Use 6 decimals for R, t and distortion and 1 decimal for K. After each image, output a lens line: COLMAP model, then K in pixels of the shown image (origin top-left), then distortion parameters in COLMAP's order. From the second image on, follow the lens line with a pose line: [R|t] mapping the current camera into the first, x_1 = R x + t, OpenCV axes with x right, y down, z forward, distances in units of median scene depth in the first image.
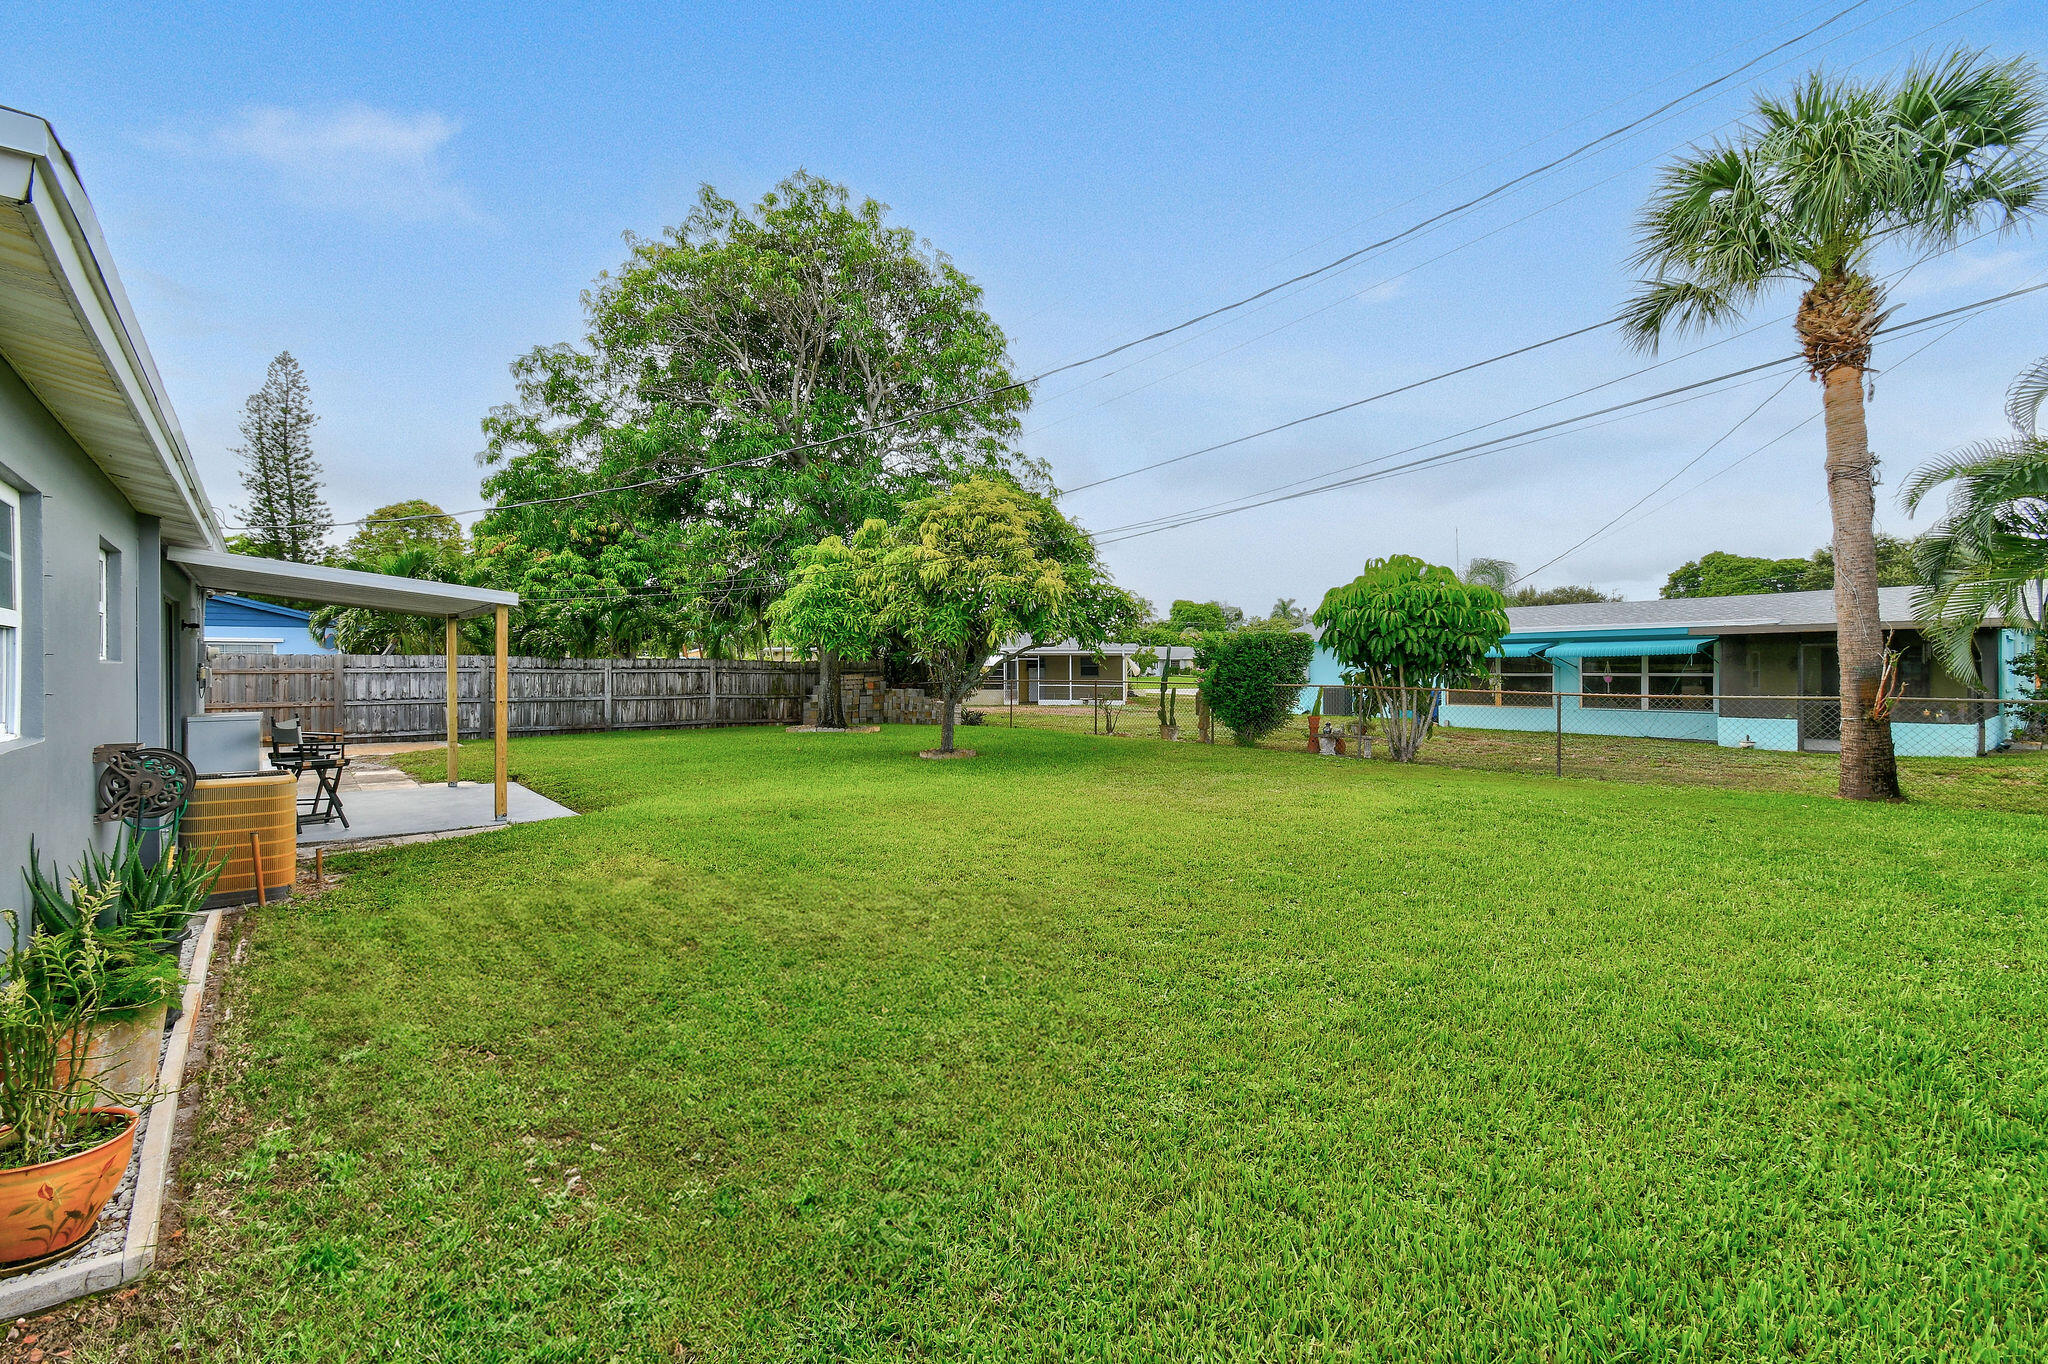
lens RADIAL K [[910.9, 0, 1022.8], [0, 910.9, 675.6], [0, 0, 1]] dist [0.010145, -0.001098]
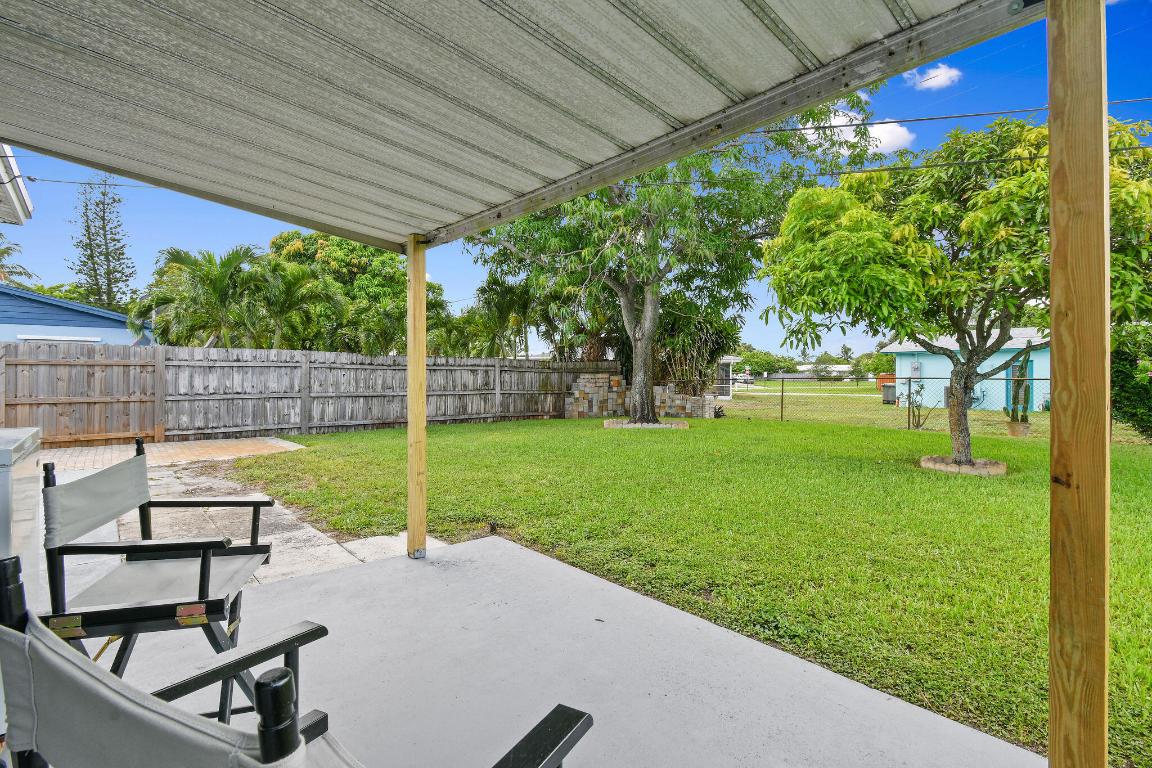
lens RADIAL K [[552.3, 0, 580.9], [0, 552.3, 375.3], [0, 0, 1]] dist [-0.004105, 0.000072]
pose [[0.999230, 0.003600, 0.039064, -0.263362], [-0.003200, 0.999942, -0.010319, 0.008849], [-0.039099, 0.010186, 0.999183, 0.326576]]
